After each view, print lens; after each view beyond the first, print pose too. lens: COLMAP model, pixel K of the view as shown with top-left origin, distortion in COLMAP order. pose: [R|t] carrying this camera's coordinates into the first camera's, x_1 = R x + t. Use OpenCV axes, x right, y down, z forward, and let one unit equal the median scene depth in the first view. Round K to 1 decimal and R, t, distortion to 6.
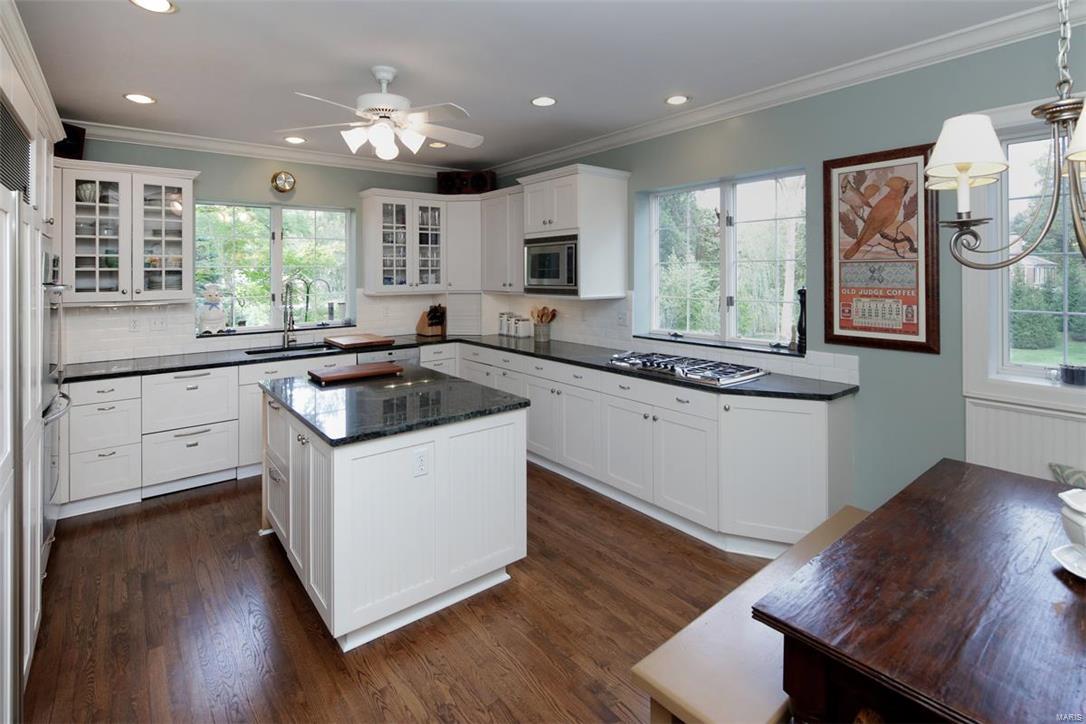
lens RADIAL K [[533.8, 0, 543.0], [0, 533.8, 362.0], [0, 0, 1]] dist [0.046309, -0.000228]
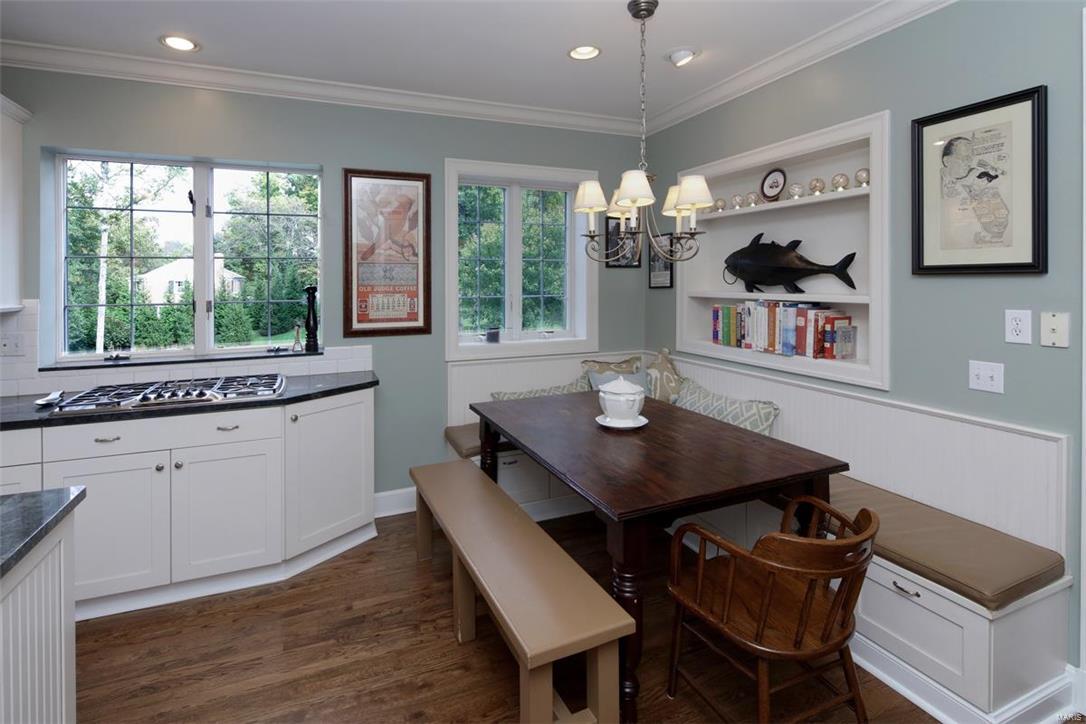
lens RADIAL K [[533.8, 0, 543.0], [0, 533.8, 362.0], [0, 0, 1]] dist [0.046309, -0.000228]
pose [[0.286210, -0.149632, 0.946411, -0.425445], [0.172106, 0.979695, 0.102847, -0.032618], [-0.942584, 0.133447, 0.306150, 0.335485]]
